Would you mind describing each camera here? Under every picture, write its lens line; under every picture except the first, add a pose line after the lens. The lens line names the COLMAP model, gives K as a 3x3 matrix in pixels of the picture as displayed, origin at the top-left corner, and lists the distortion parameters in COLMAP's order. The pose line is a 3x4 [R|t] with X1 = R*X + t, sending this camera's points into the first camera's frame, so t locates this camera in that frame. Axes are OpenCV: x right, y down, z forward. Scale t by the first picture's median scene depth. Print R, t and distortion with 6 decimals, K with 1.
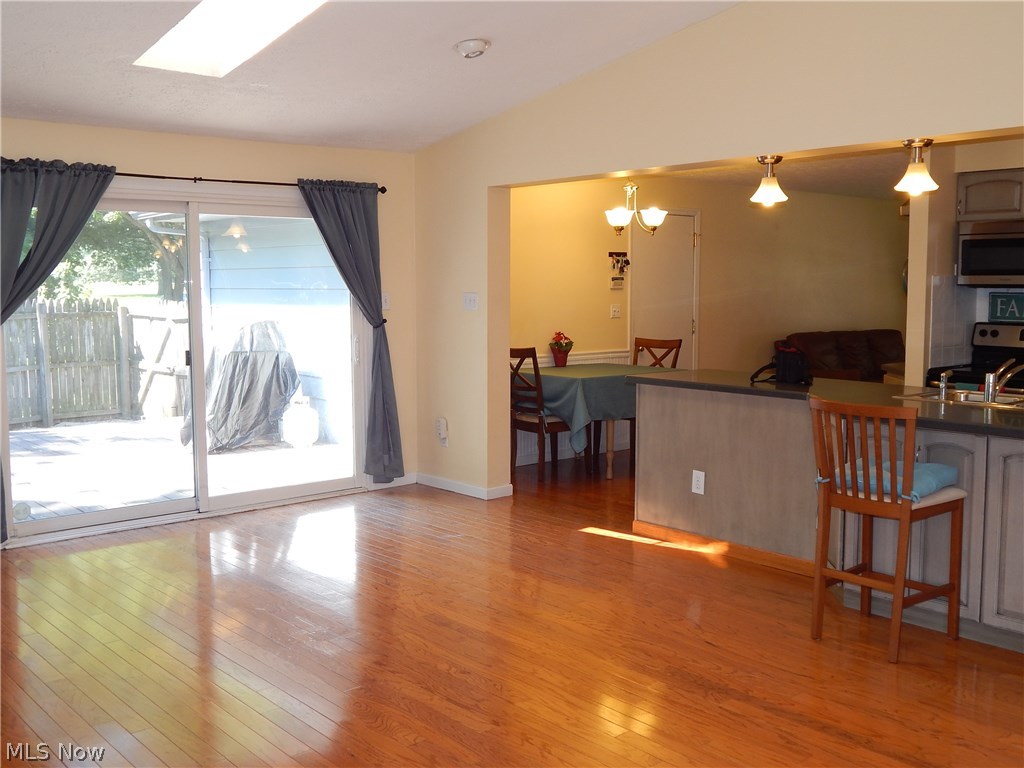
lens RADIAL K [[1031.3, 0, 512.0], [0, 1031.3, 384.0], [0, 0, 1]] dist [-0.001283, -0.023269]
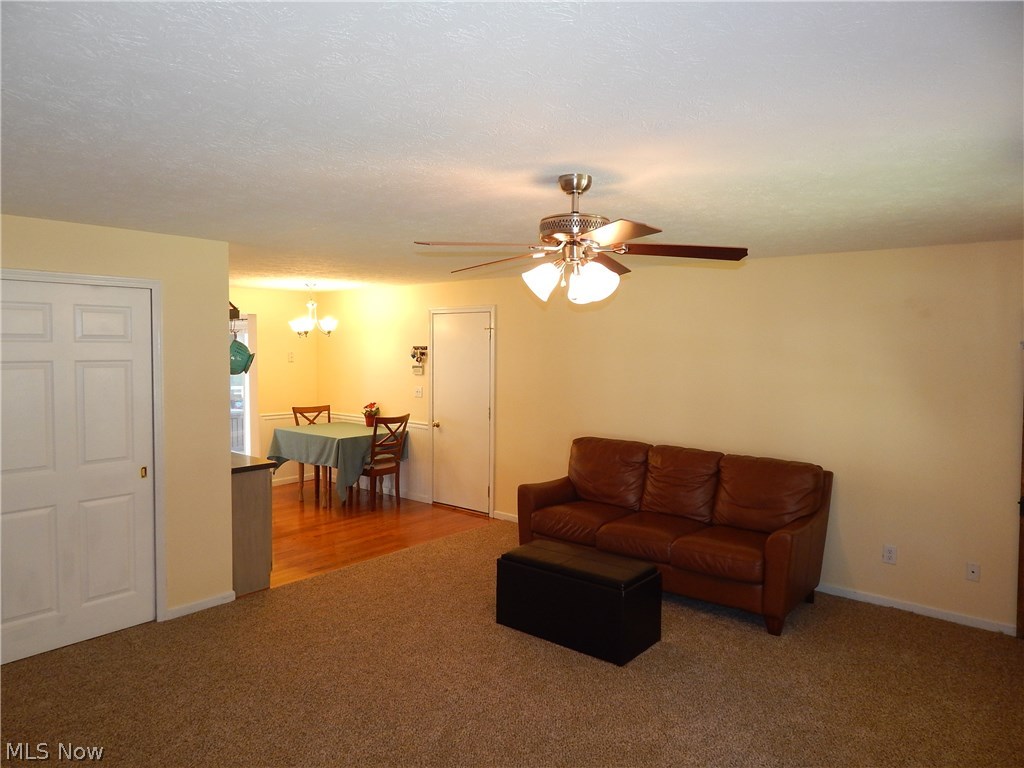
lens RADIAL K [[679.7, 0, 512.0], [0, 679.7, 384.0], [0, 0, 1]] dist [-0.000315, -0.001575]
pose [[0.156259, 0.057054, -0.986067, 1.142420], [-0.100996, 0.994020, 0.041510, -0.154033], [0.982539, 0.093103, 0.161087, 1.180322]]
